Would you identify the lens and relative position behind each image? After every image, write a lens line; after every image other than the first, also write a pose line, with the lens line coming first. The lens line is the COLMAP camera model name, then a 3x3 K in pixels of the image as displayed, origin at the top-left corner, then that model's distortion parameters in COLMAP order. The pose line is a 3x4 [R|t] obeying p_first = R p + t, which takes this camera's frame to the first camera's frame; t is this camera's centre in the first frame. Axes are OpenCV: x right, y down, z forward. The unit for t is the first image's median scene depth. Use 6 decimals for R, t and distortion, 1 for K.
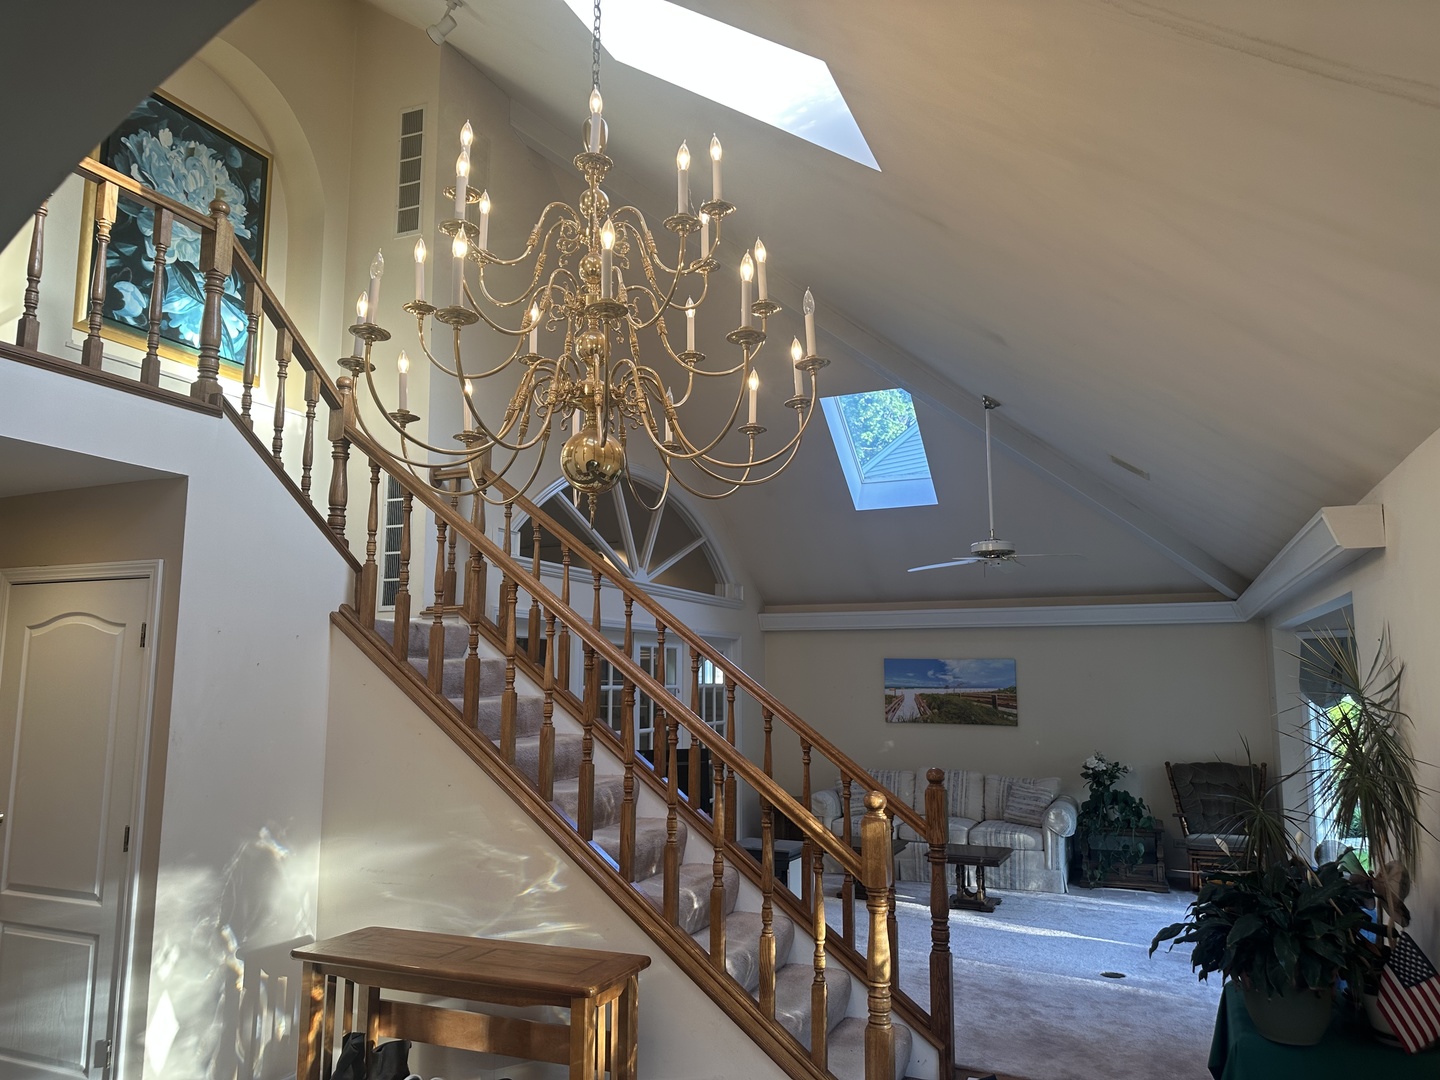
lens RADIAL K [[1006.0, 0, 710.0], [0, 1006.0, 540.5], [0, 0, 1]] dist [0.056984, -0.063380]
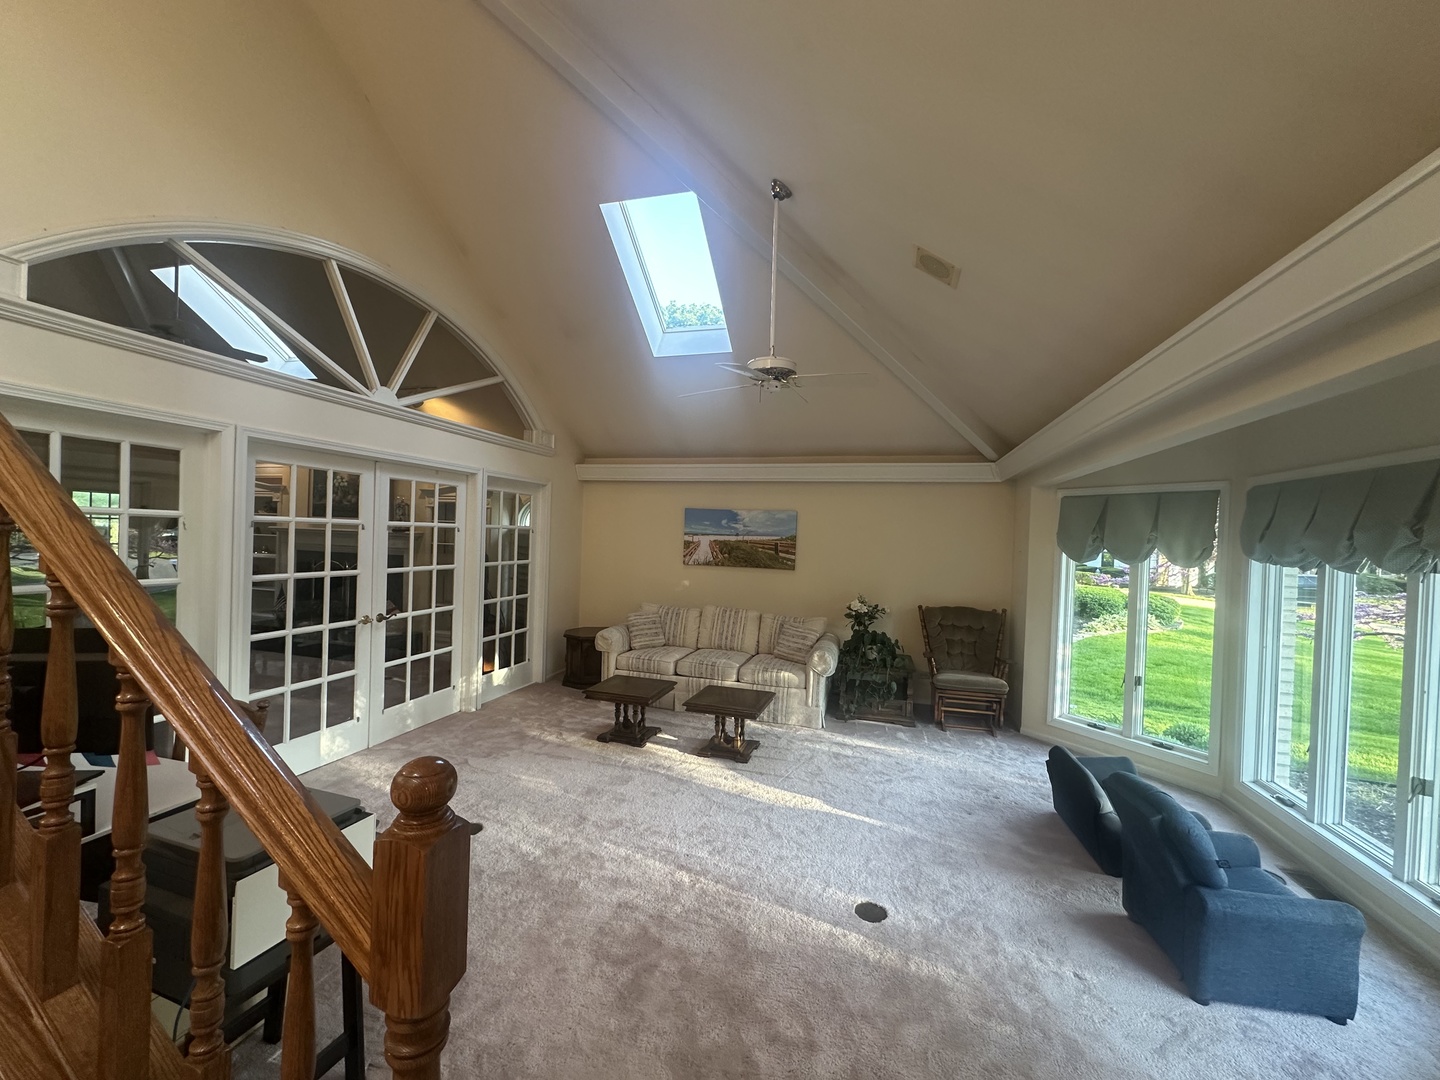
lens RADIAL K [[571.8, 0, 709.5], [0, 571.8, 541.9], [0, 0, 1]] dist [-0.001032, -0.000128]
pose [[0.992514, 0.030332, 0.118304, 0.147306], [-0.047967, 0.987643, 0.149198, 0.068070], [-0.112317, -0.153756, 0.981705, 0.430508]]
